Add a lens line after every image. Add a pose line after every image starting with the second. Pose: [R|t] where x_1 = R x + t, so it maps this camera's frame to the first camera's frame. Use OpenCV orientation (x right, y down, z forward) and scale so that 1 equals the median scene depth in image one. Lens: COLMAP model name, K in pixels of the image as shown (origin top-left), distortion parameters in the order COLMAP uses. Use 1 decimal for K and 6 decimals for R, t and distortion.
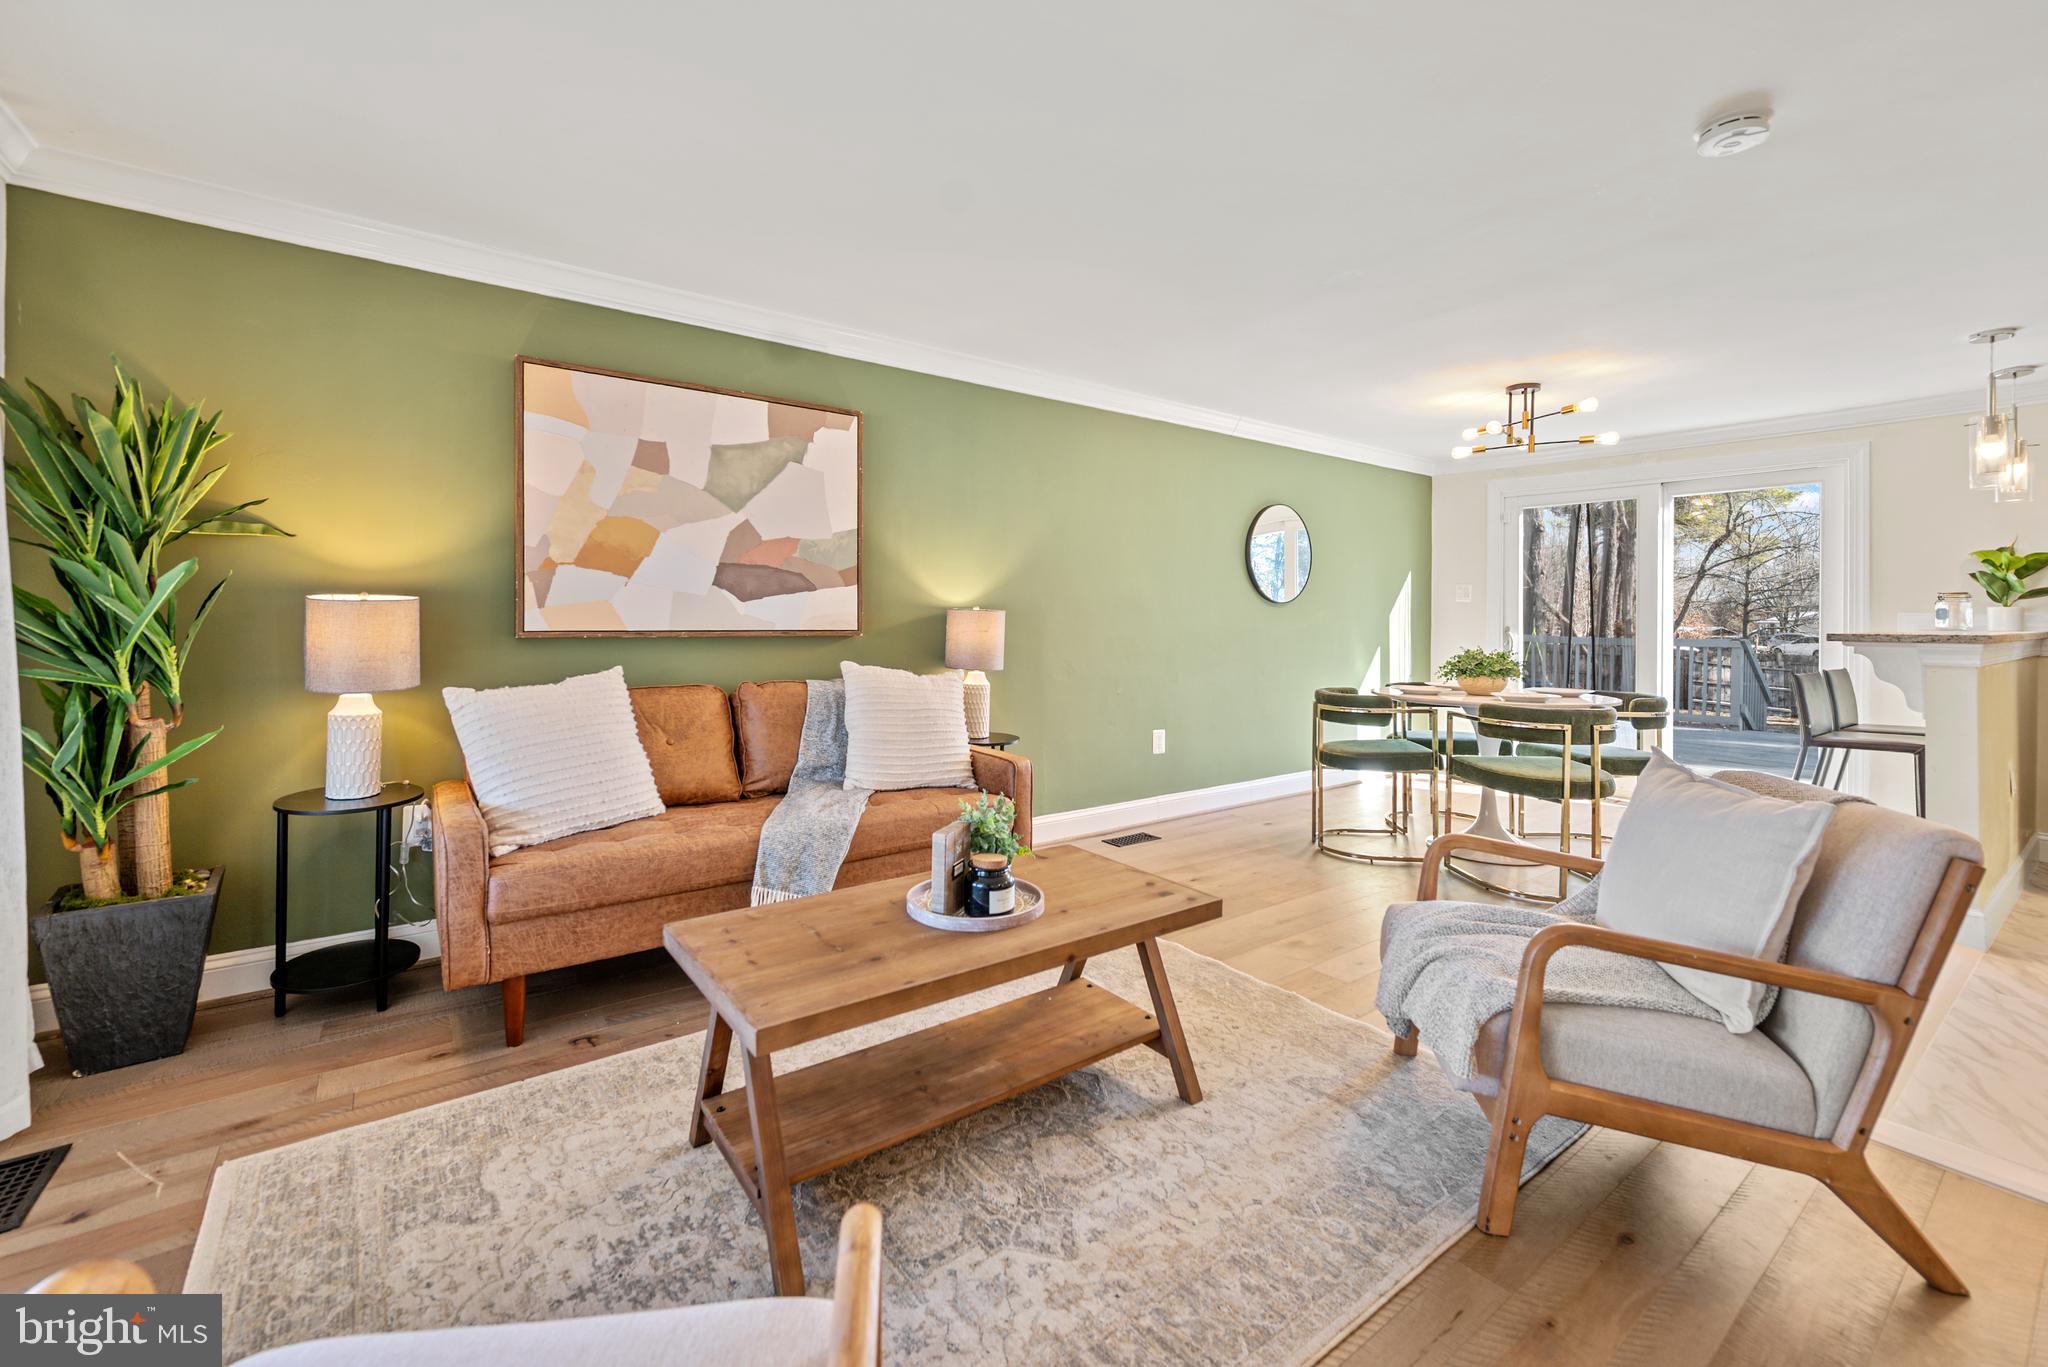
lens RADIAL K [[839.6, 0, 1024.2], [0, 839.6, 608.4], [0, 0, 1]] dist [-0.000802, -0.000057]
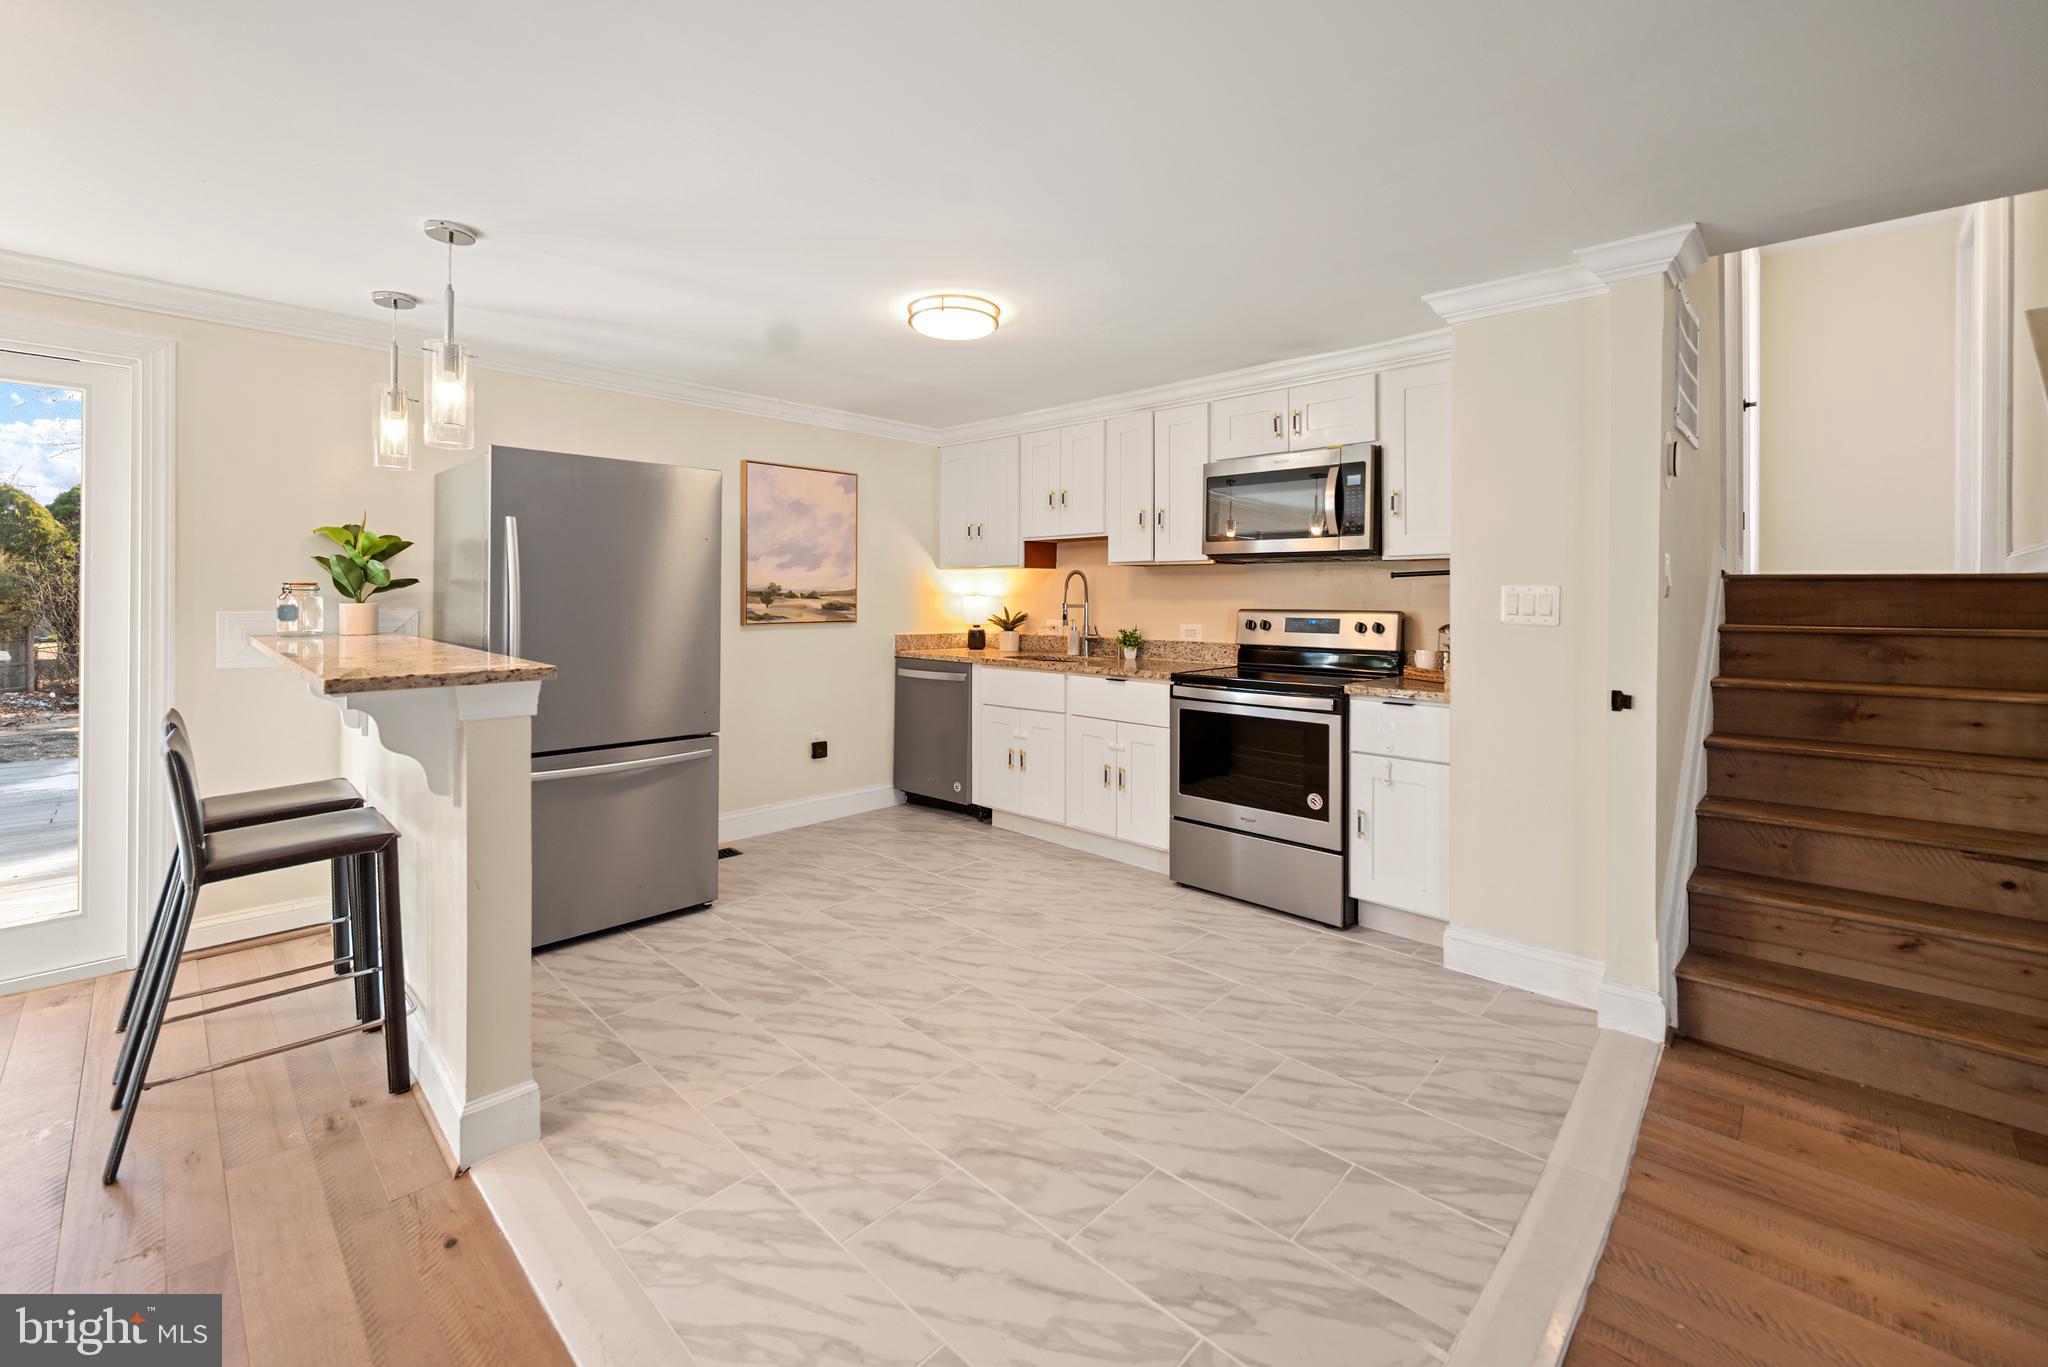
lens RADIAL K [[847.4, 0, 1018.4], [0, 847.4, 597.8], [0, 0, 1]] dist [0.001305, 0.000211]
pose [[-0.159938, -0.015177, 0.987010, 0.403890], [-0.018319, 0.999755, 0.012404, -0.036622], [-0.986957, -0.016098, -0.160177, 0.704582]]
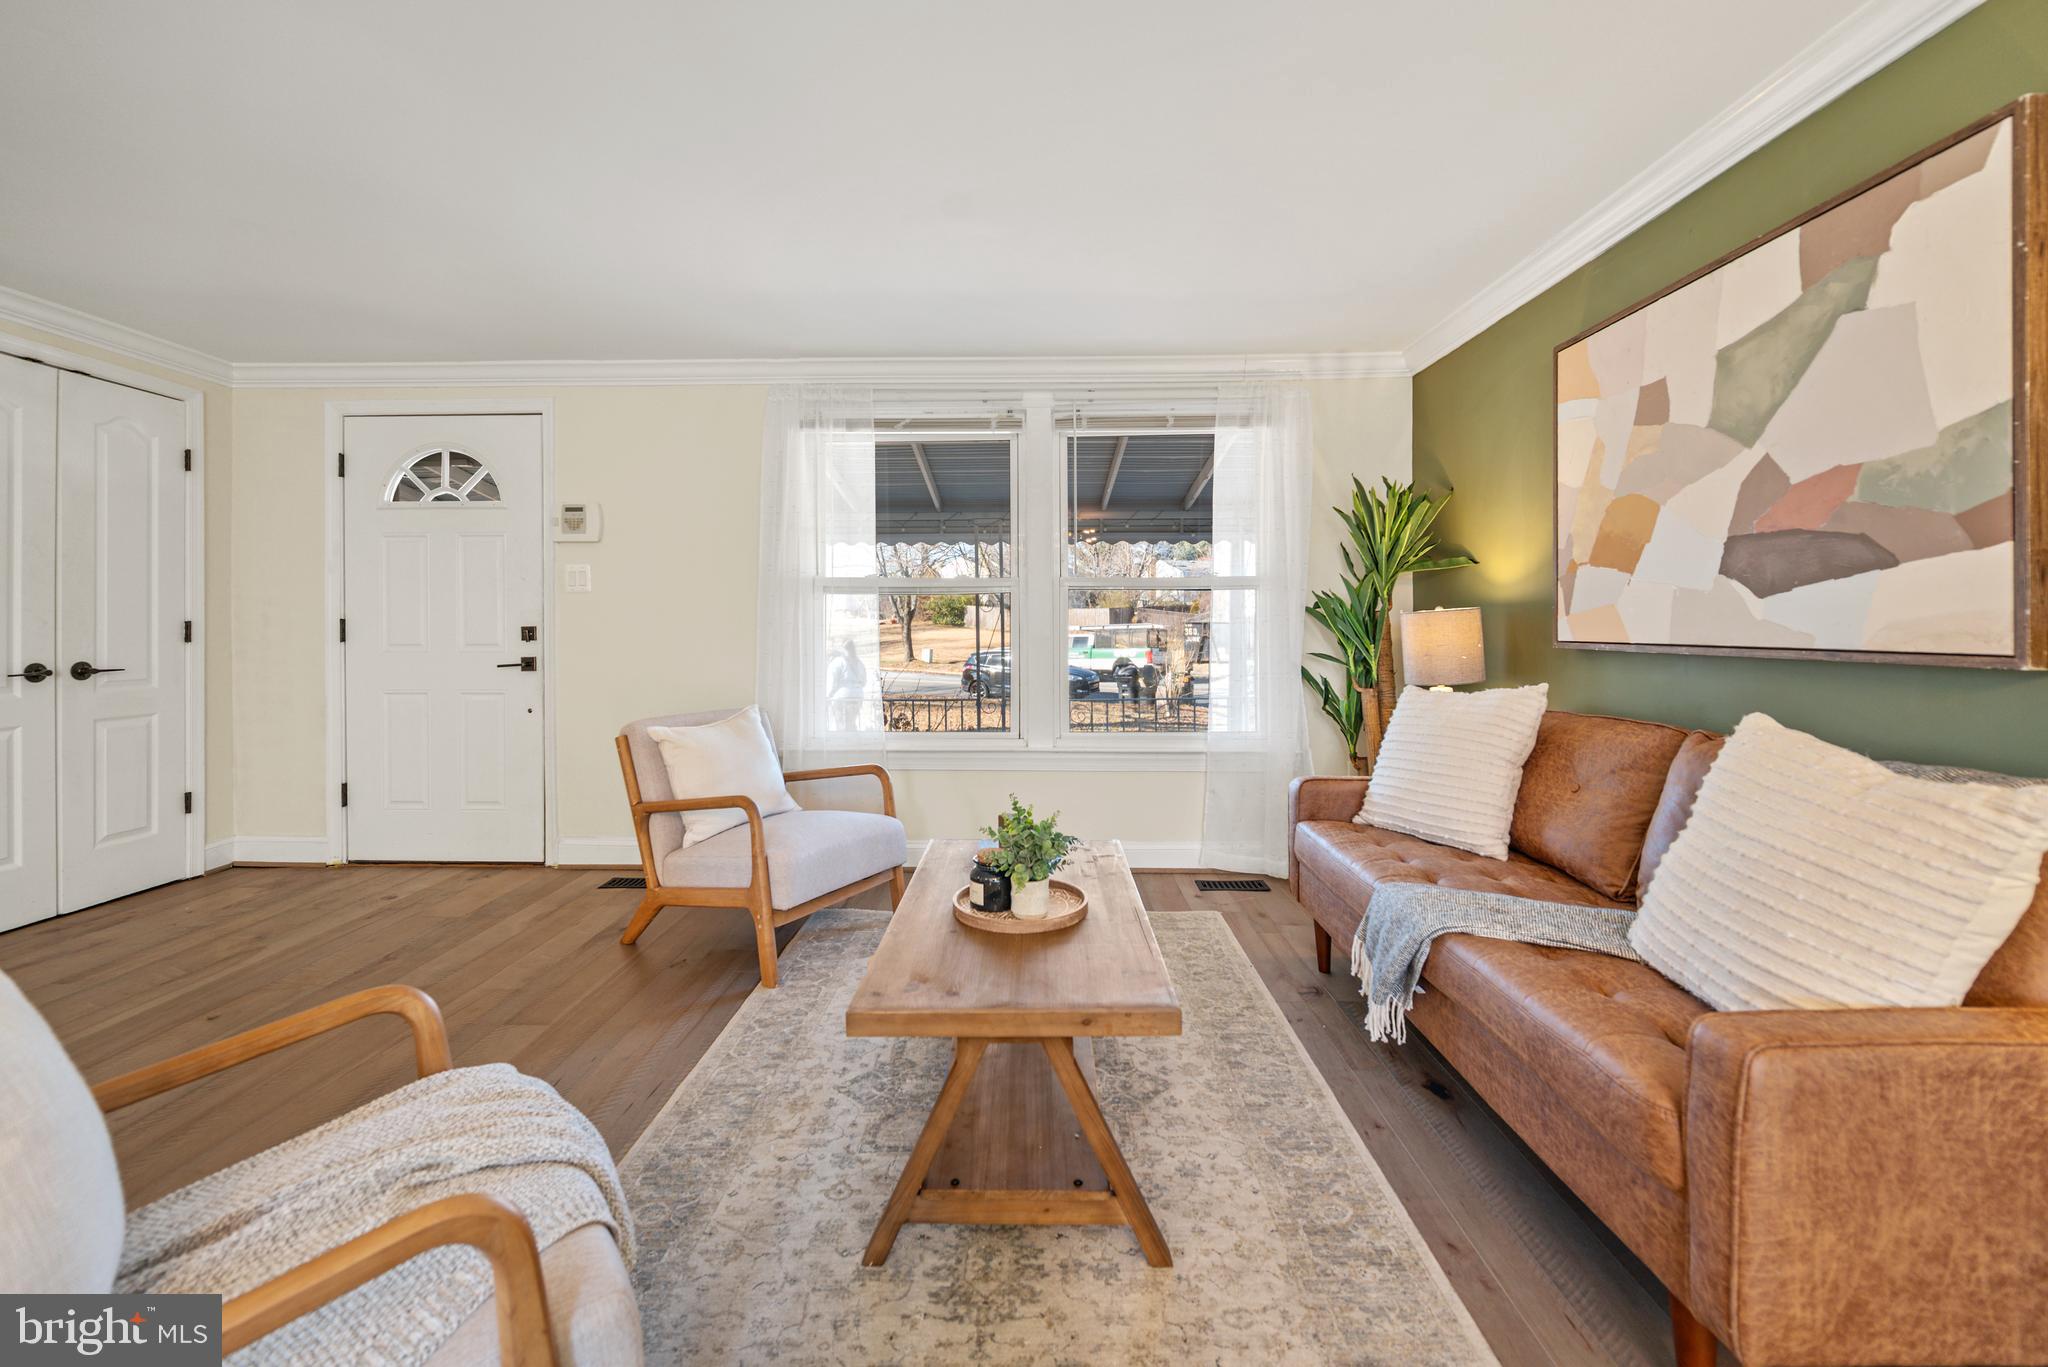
lens RADIAL K [[839.6, 0, 1024.2], [0, 839.6, 608.4], [0, 0, 1]] dist [-0.000802, -0.000057]
pose [[-0.615919, -0.020338, -0.787547, 0.461288], [0.006384, 0.999505, -0.030804, 0.014925], [0.787784, -0.024001, -0.615484, 1.011995]]
